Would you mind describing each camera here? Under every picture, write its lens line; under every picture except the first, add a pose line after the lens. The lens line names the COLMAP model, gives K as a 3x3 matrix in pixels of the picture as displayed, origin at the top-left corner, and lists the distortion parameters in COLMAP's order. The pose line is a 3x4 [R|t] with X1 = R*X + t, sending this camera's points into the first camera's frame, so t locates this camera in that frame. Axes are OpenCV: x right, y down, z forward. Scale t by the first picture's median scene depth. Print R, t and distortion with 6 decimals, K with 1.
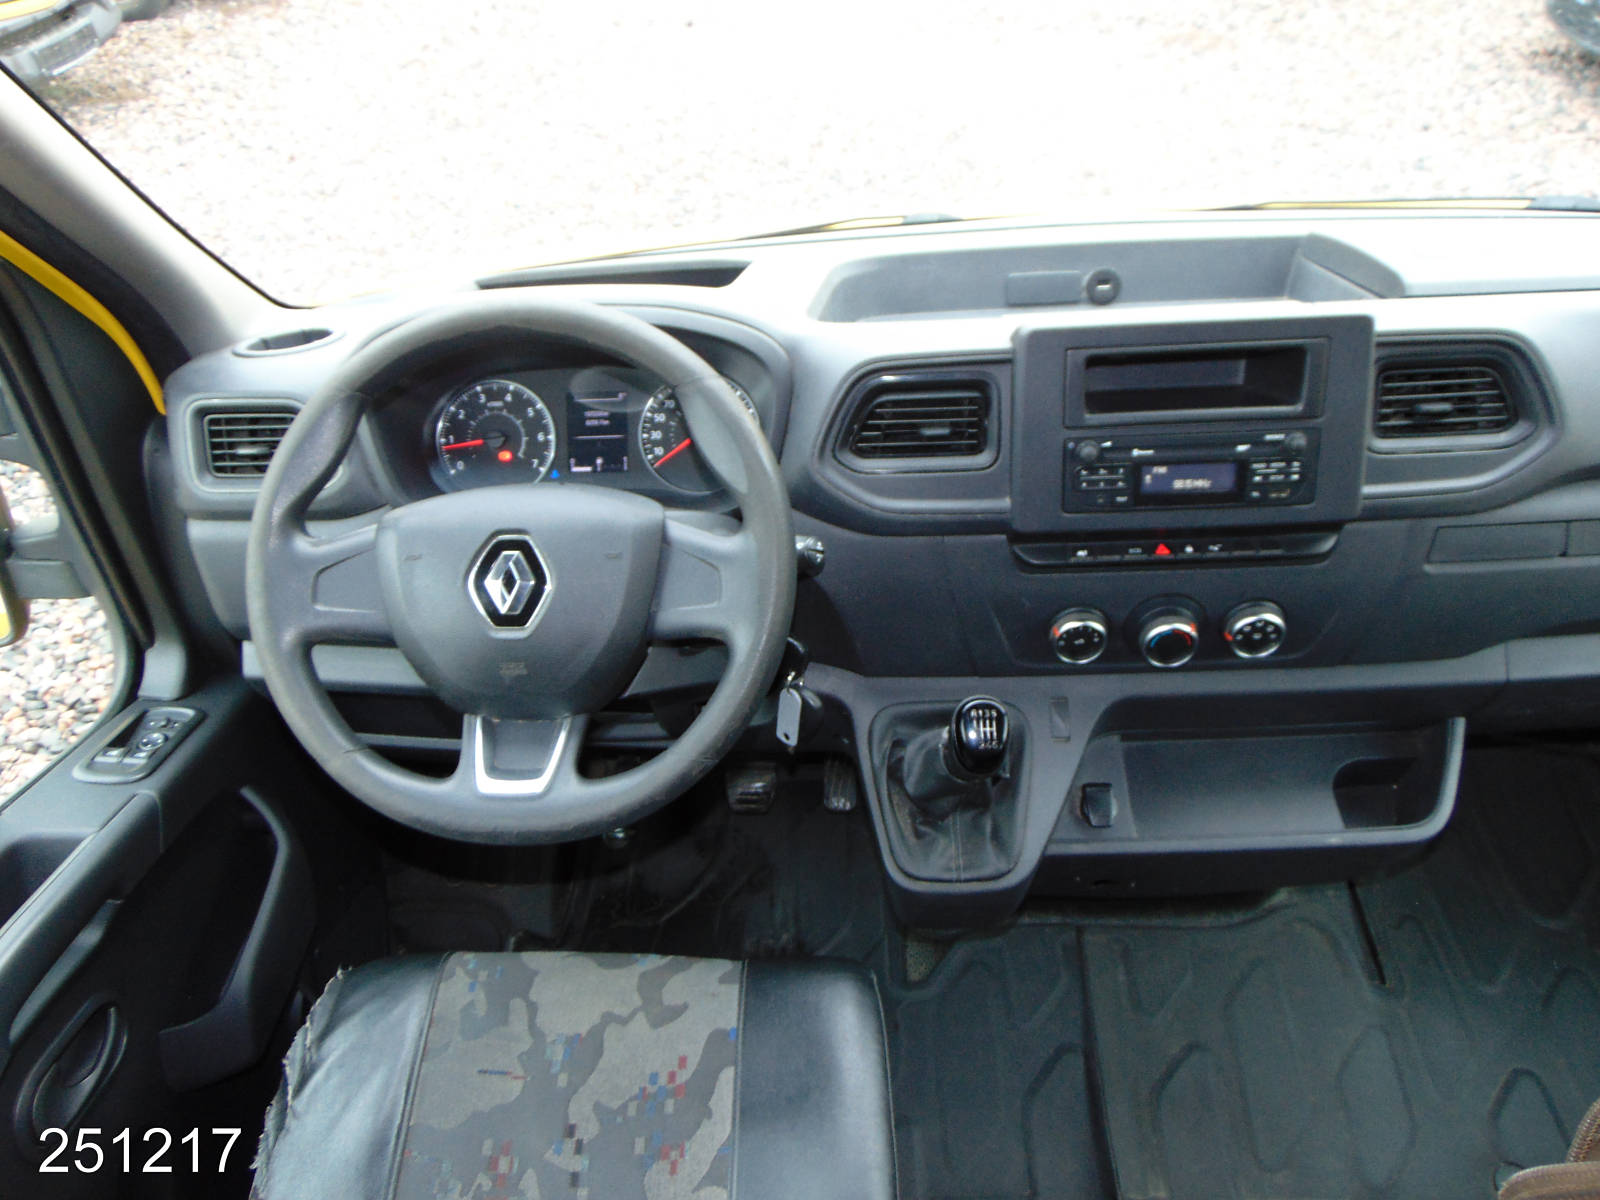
lens RADIAL K [[1174.5, 0, 796.1], [0, 1174.5, 601.6], [0, 0, 1]] dist [0.000383, 0.000260]
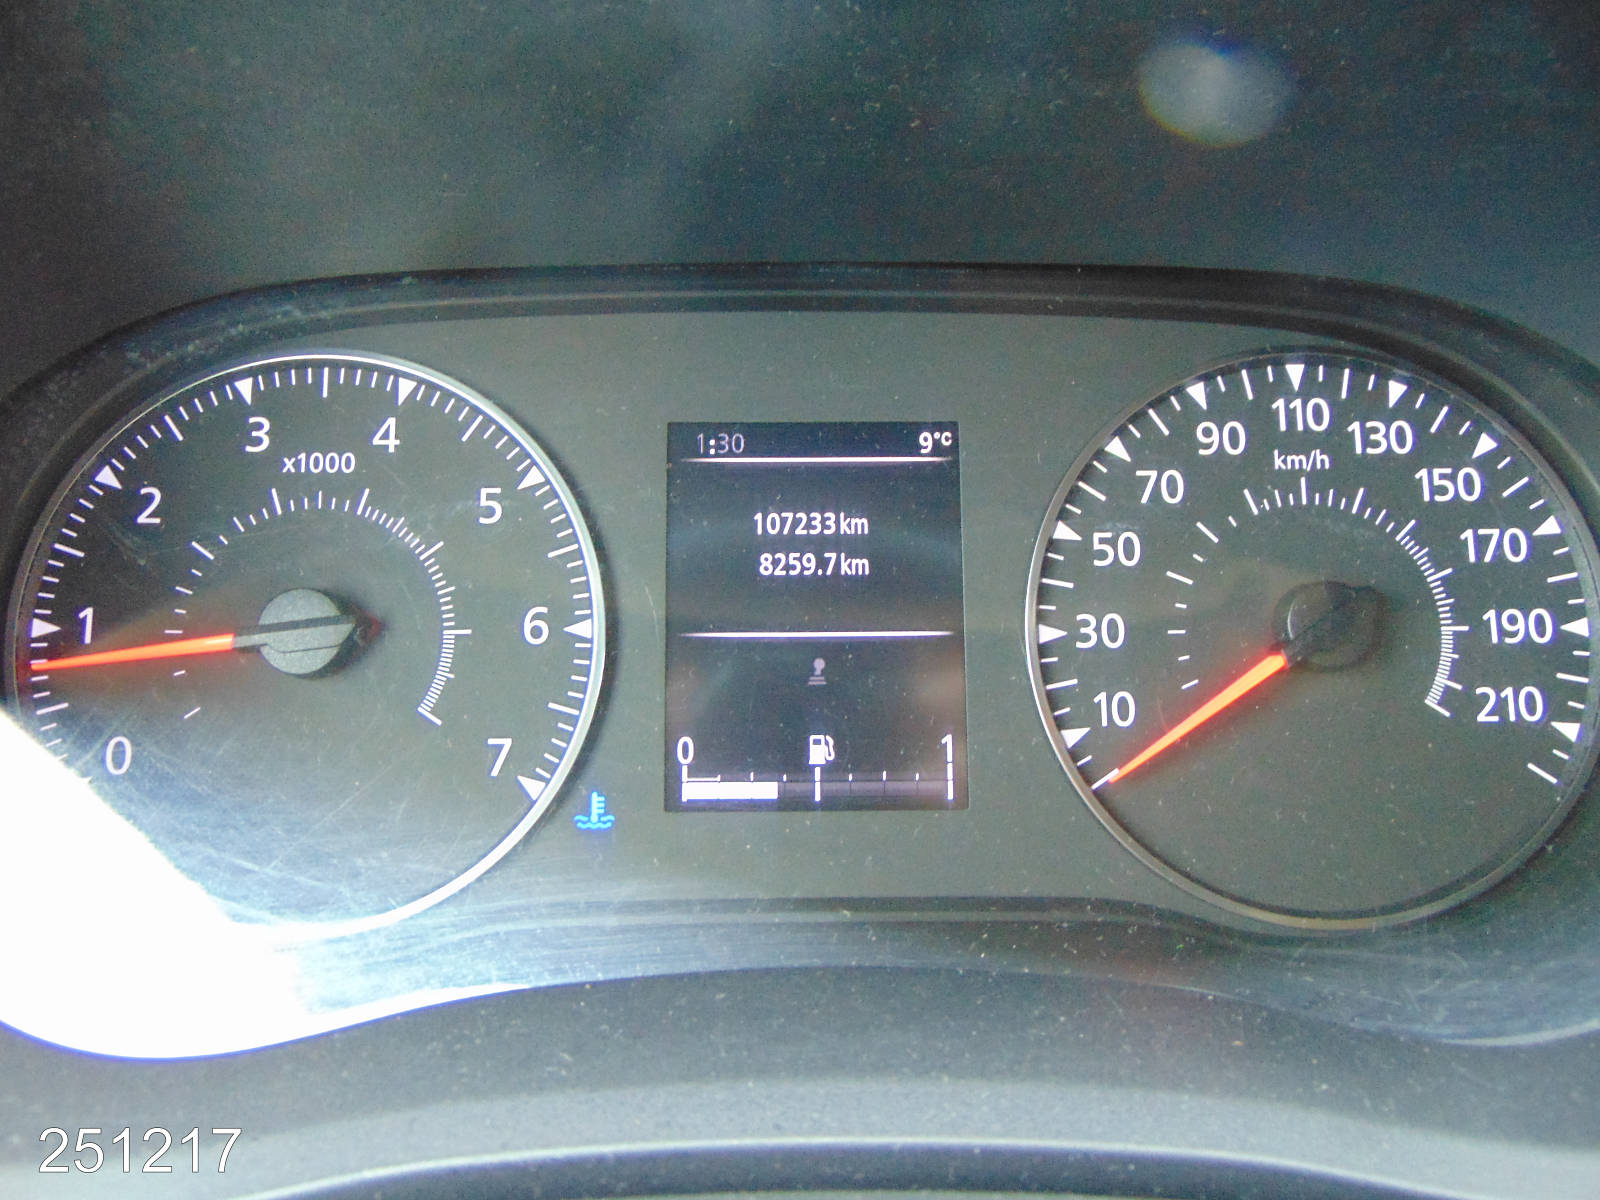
lens RADIAL K [[1174.5, 0, 804.0], [0, 1174.5, 600.9], [0, 0, 1]] dist [0.000383, 0.000260]
pose [[0.998482, 0.025110, 0.049021, -0.180802], [-0.017722, 0.989168, -0.145713, -0.115637], [-0.052149, 0.144623, 0.988112, 0.795625]]
